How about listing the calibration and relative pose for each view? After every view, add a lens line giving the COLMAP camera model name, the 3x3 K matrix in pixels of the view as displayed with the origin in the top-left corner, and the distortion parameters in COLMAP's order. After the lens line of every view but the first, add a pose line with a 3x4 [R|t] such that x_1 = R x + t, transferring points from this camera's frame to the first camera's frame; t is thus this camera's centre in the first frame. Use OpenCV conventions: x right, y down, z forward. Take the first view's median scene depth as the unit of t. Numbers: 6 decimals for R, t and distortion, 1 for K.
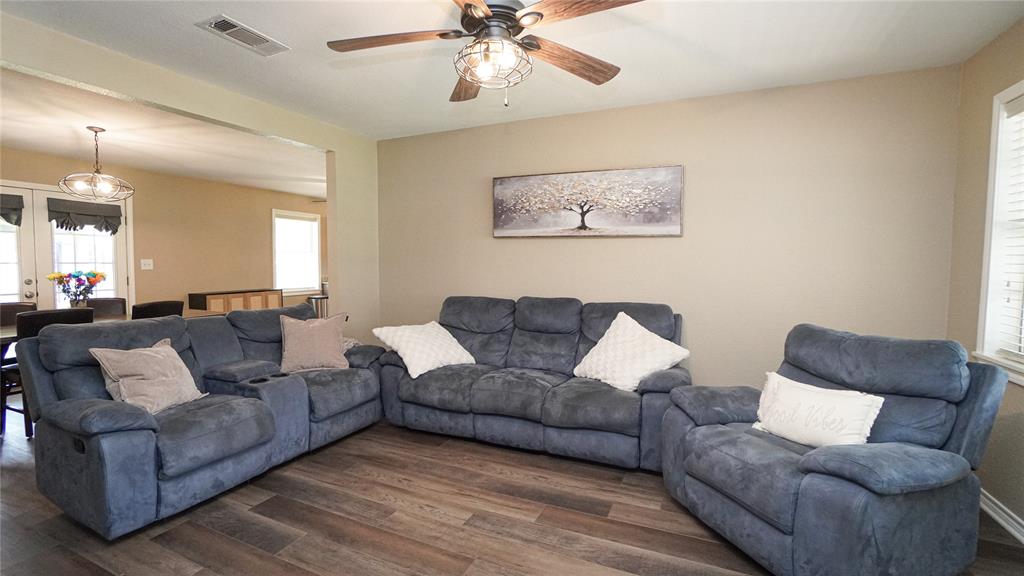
lens RADIAL K [[451.3, 0, 505.7], [0, 451.3, 284.7], [0, 0, 1]] dist [-0.062599, 0.022666]
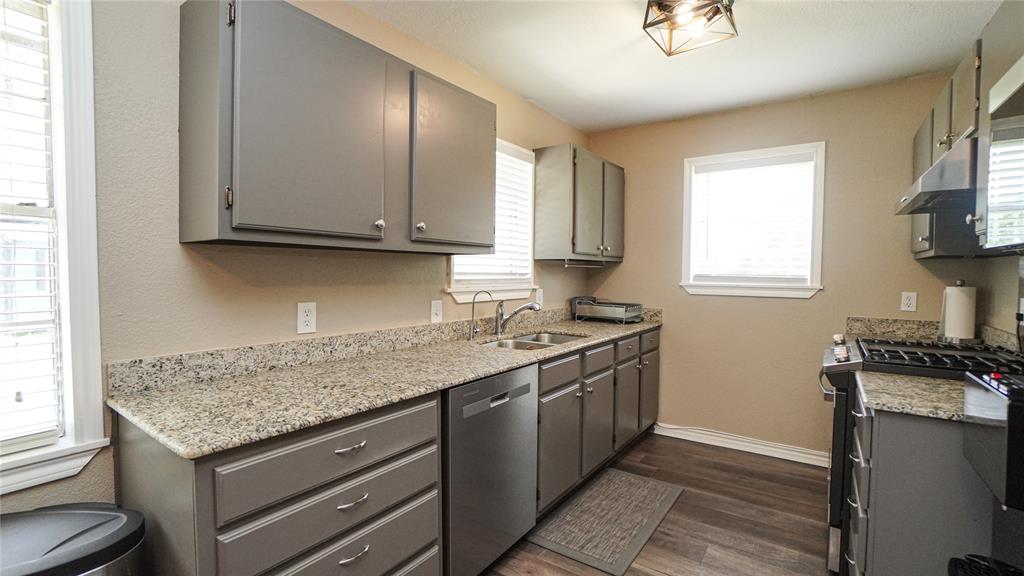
lens RADIAL K [[451.3, 0, 505.7], [0, 451.3, 284.7], [0, 0, 1]] dist [-0.062599, 0.022666]
pose [[0.982195, 0.010094, -0.187593, -0.585260], [-0.012745, 0.999835, -0.012931, -0.109741], [0.187432, 0.015091, 0.982162, 2.109008]]
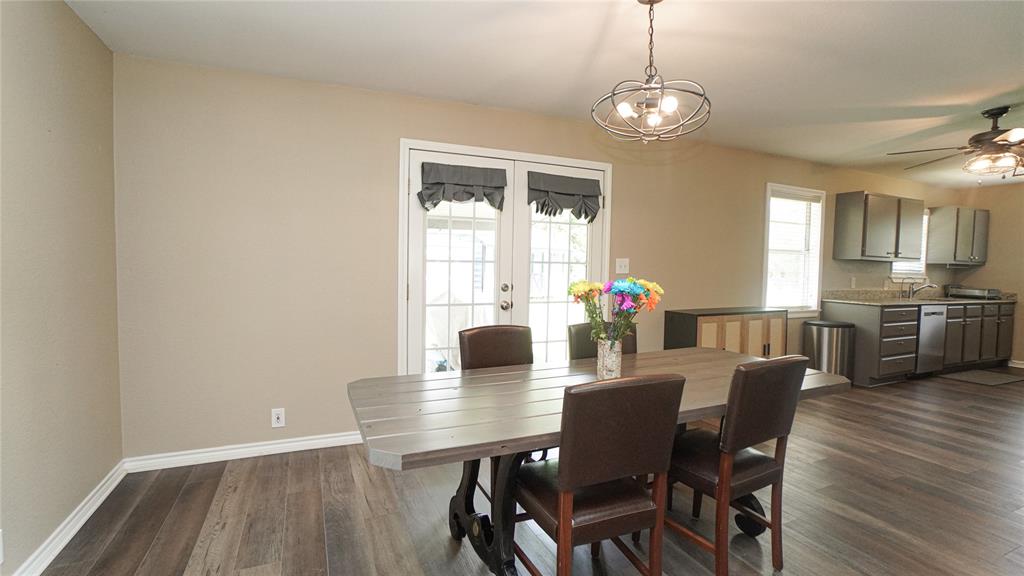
lens RADIAL K [[451.3, 0, 505.7], [0, 451.3, 284.7], [0, 0, 1]] dist [-0.062599, 0.022666]
pose [[0.746823, 0.044922, -0.663504, -0.803485], [-0.048093, 0.998752, 0.013488, -0.029967], [0.663281, 0.021837, 0.748051, 0.578568]]
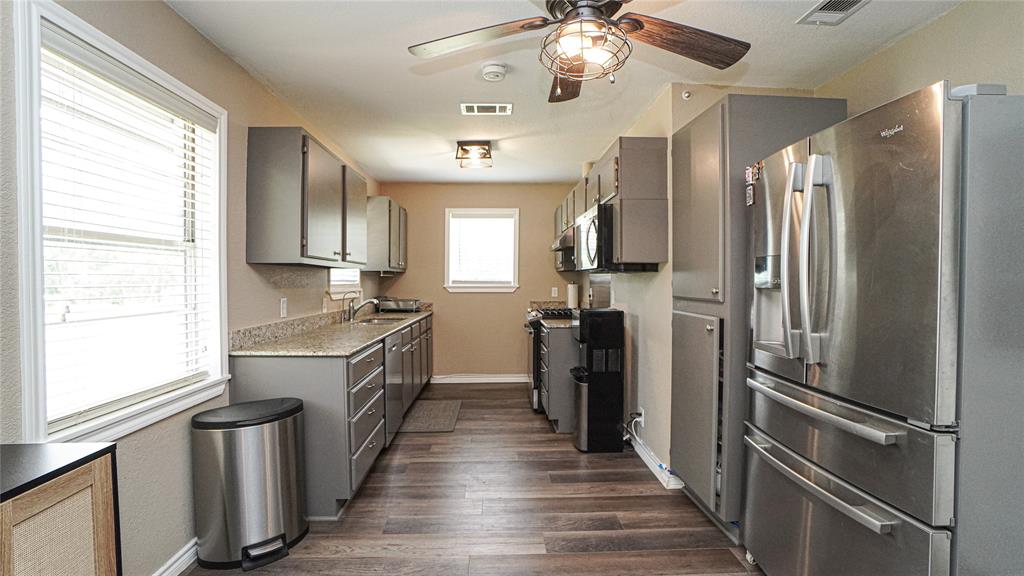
lens RADIAL K [[451.3, 0, 505.7], [0, 451.3, 284.7], [0, 0, 1]] dist [-0.062599, 0.022666]
pose [[0.894741, -0.007917, 0.446516, -0.913802], [0.021844, 0.999422, -0.026052, -0.087542], [-0.446052, 0.033063, 0.894396, 1.621575]]
